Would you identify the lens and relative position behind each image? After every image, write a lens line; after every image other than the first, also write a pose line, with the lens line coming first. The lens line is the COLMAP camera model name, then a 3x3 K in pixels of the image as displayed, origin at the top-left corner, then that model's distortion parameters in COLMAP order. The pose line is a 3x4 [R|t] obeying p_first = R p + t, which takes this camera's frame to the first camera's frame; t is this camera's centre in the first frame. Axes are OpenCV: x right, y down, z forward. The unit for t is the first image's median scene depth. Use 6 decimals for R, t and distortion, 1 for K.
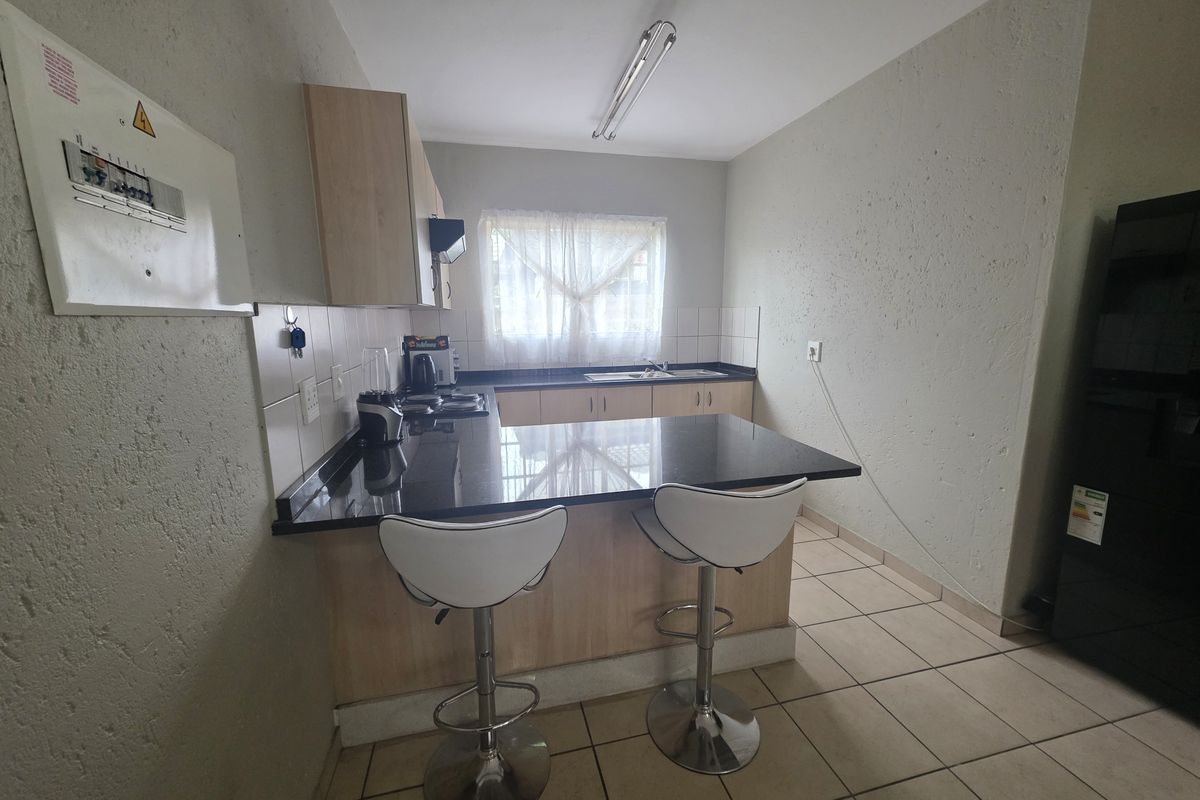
lens RADIAL K [[474.6, 0, 600.4], [0, 474.6, 393.7], [0, 0, 1]] dist [-0.000916, -0.000103]
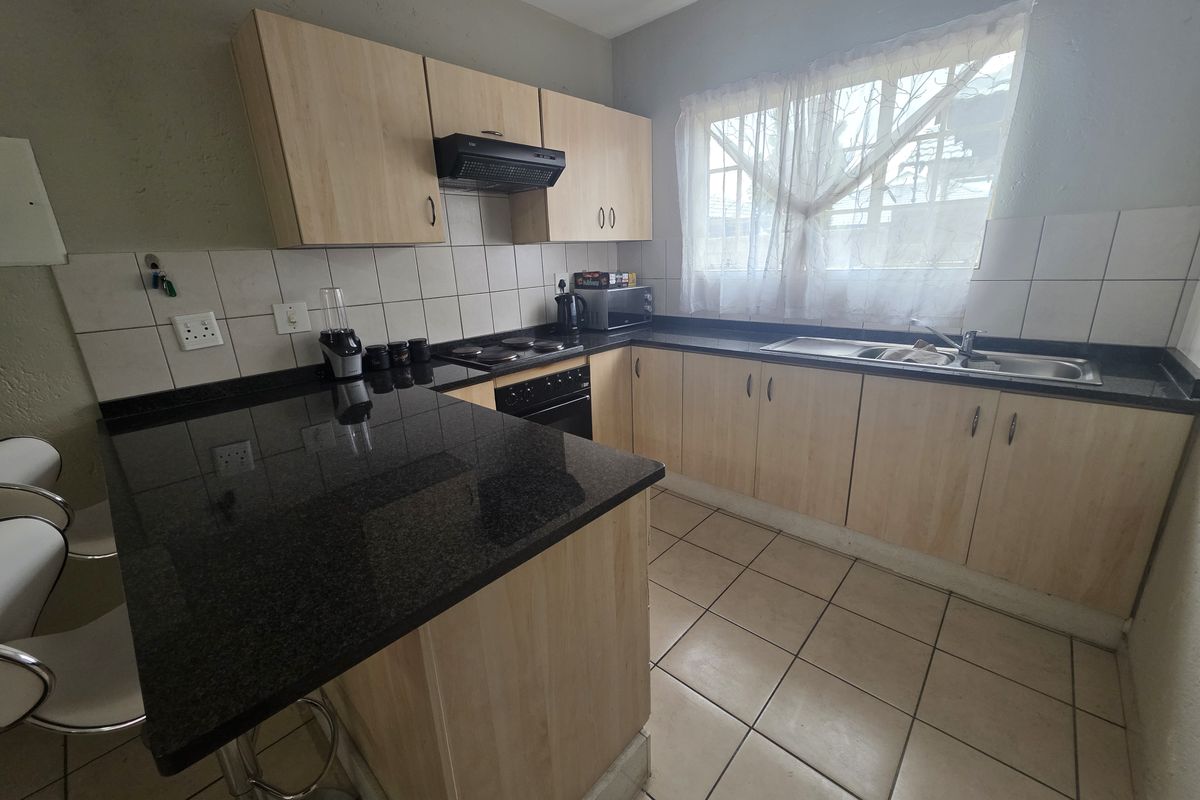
lens RADIAL K [[474.6, 0, 600.4], [0, 474.6, 393.7], [0, 0, 1]] dist [-0.000916, -0.000103]
pose [[0.544901, 0.224306, -0.807942, 0.363195], [-0.101370, 0.974110, 0.202072, -0.069678], [0.832351, -0.028208, 0.553531, 0.433023]]
